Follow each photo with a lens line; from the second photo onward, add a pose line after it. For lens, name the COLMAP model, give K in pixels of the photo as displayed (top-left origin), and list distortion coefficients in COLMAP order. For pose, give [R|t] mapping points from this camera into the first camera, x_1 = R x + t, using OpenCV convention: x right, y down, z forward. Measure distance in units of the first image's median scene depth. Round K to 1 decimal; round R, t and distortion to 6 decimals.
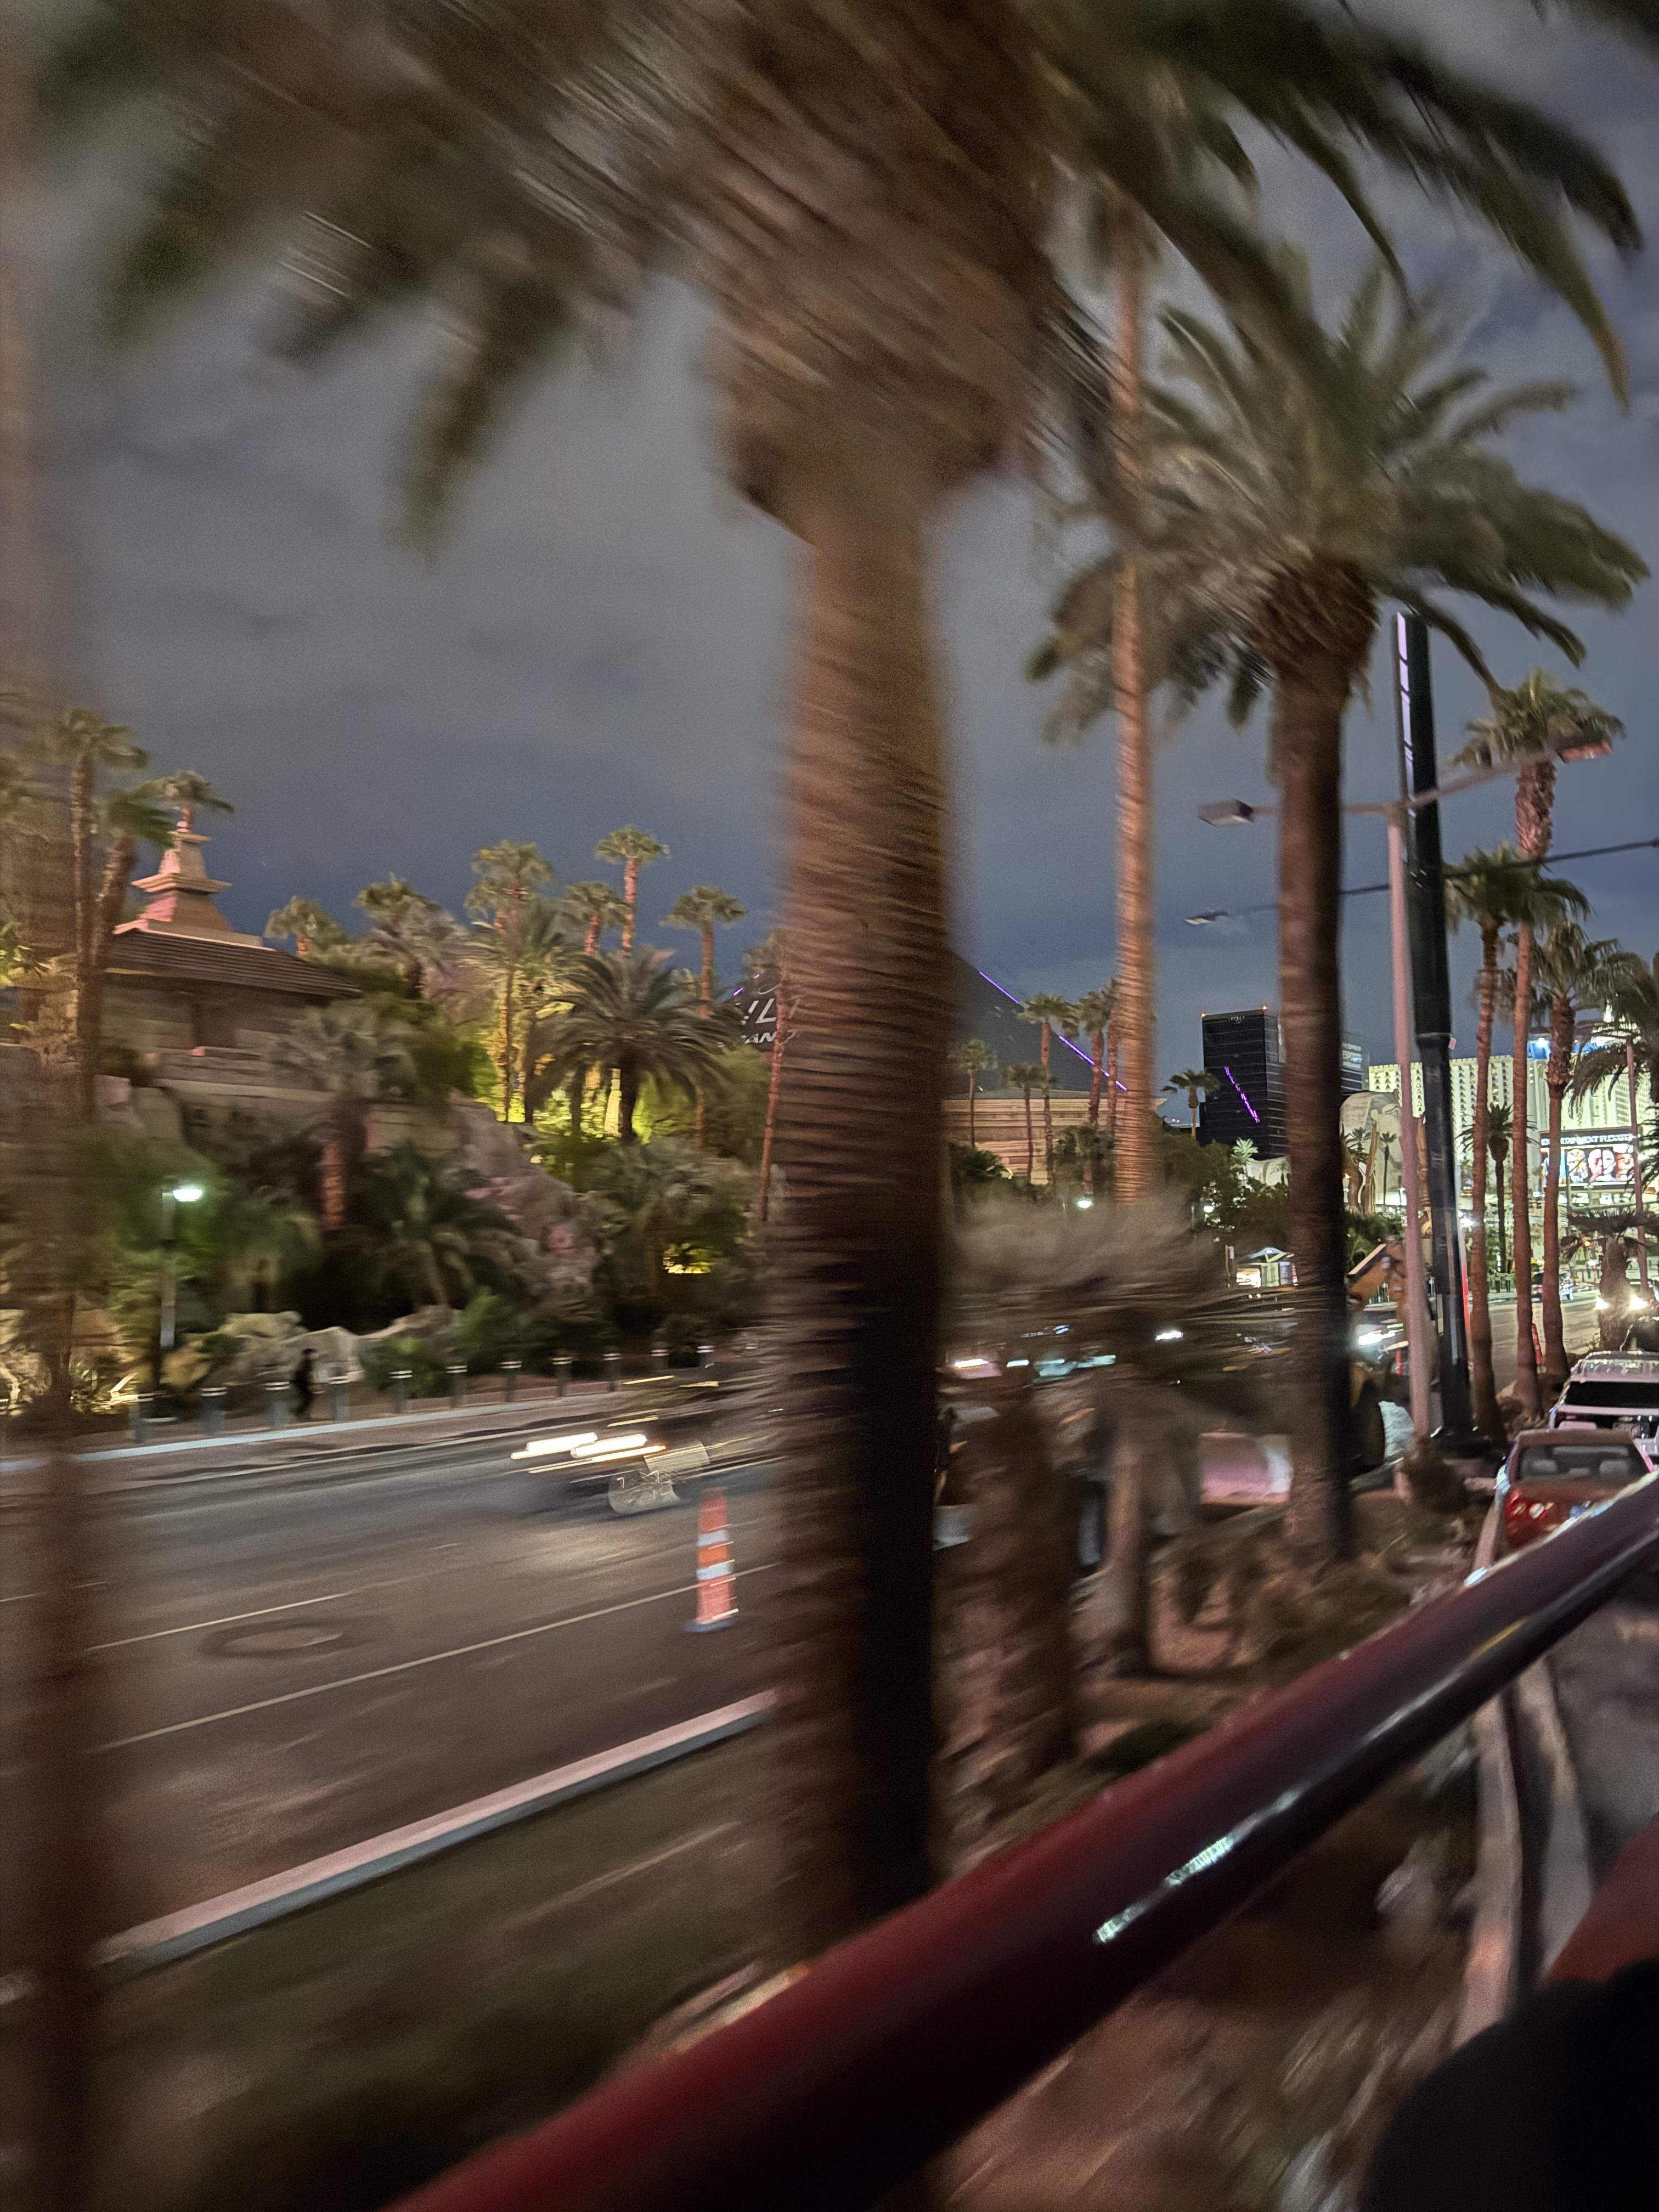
lens RADIAL K [[1565.8, 0, 829.5], [0, 1565.8, 1106.0], [0, 0, 1]] dist [0.108075, -0.135952]
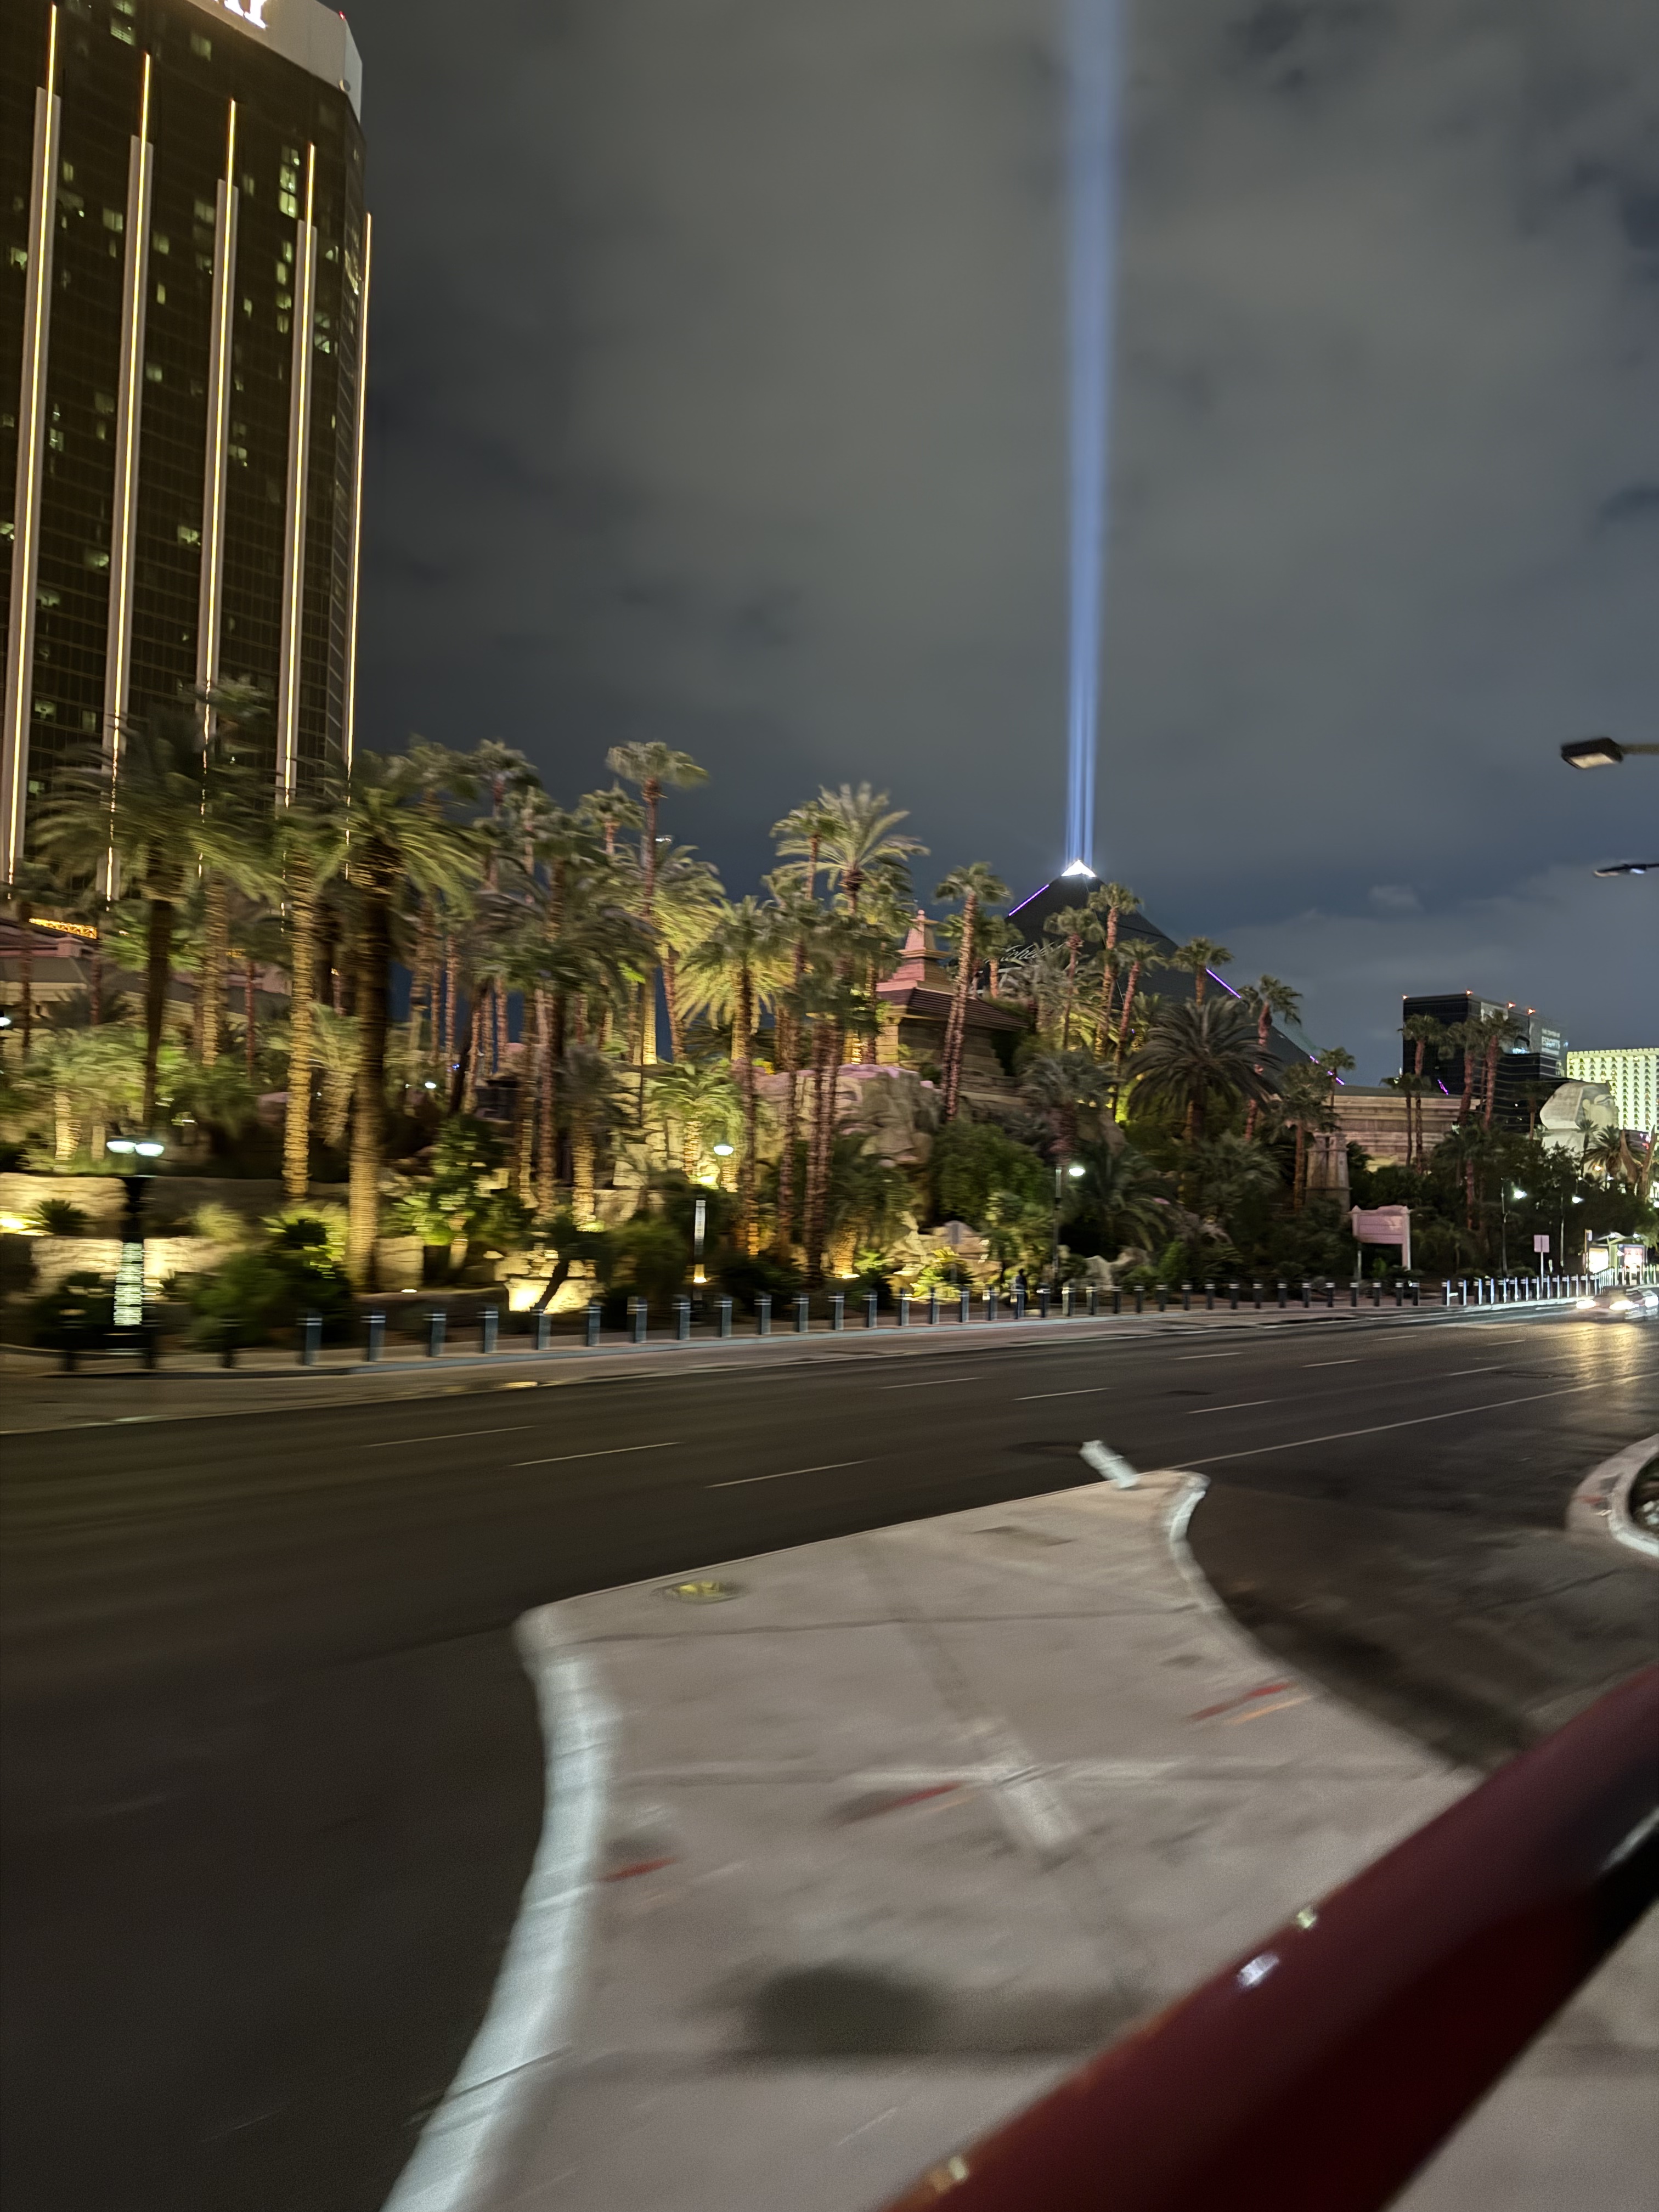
lens RADIAL K [[1565.8, 0, 829.5], [0, 1565.8, 1106.0], [0, 0, 1]] dist [0.108075, -0.135952]
pose [[0.994232, 0.037251, -0.100571, -0.340747], [-0.034901, 0.999077, 0.025026, -0.031257], [0.101411, -0.021372, 0.994615, -0.460405]]
